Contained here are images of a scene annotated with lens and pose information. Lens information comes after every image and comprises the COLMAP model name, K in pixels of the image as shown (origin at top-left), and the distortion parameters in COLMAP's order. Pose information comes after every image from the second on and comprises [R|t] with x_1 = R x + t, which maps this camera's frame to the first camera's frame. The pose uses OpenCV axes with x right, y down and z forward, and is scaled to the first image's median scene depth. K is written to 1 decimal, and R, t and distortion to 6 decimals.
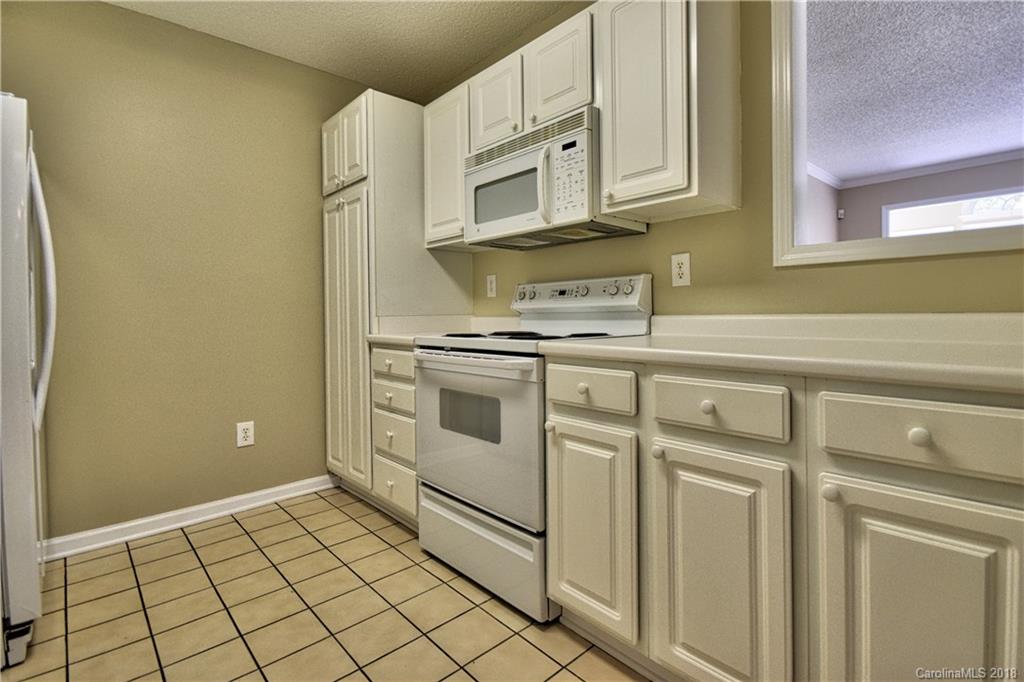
lens RADIAL K [[481.8, 0, 535.4], [0, 481.8, 316.3], [0, 0, 1]] dist [0.002309, -0.007763]
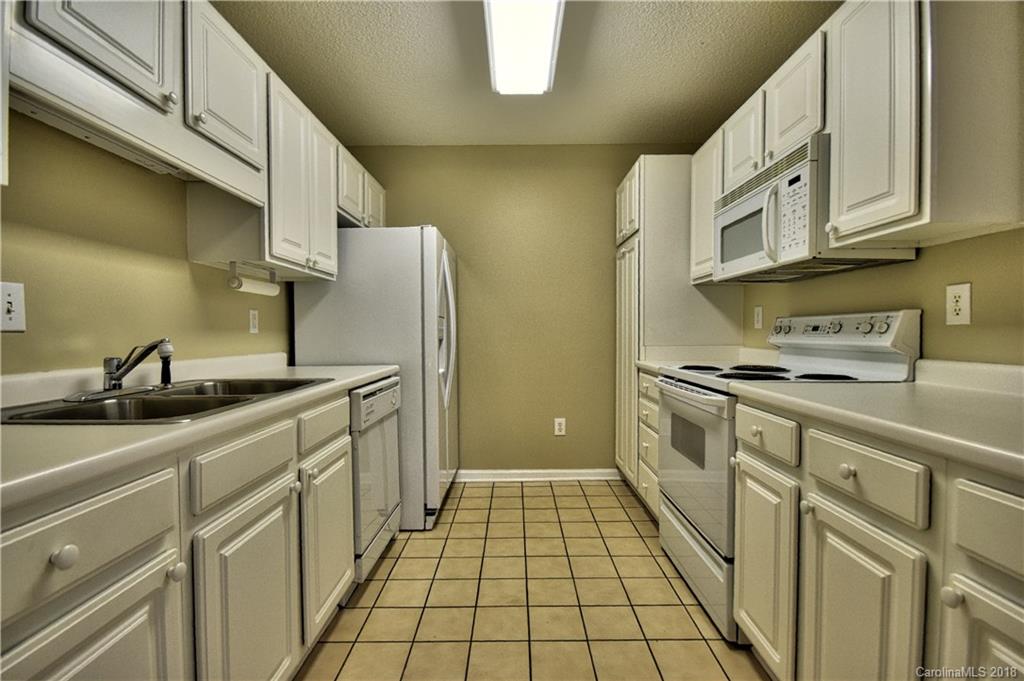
lens RADIAL K [[456.6, 0, 517.1], [0, 456.6, 345.1], [0, 0, 1]] dist [0.005119, -0.002124]
pose [[0.721988, 0.029061, -0.691296, 0.291001], [-0.008439, 0.999413, 0.033200, -0.047099], [0.691855, -0.018136, 0.721809, -0.048555]]
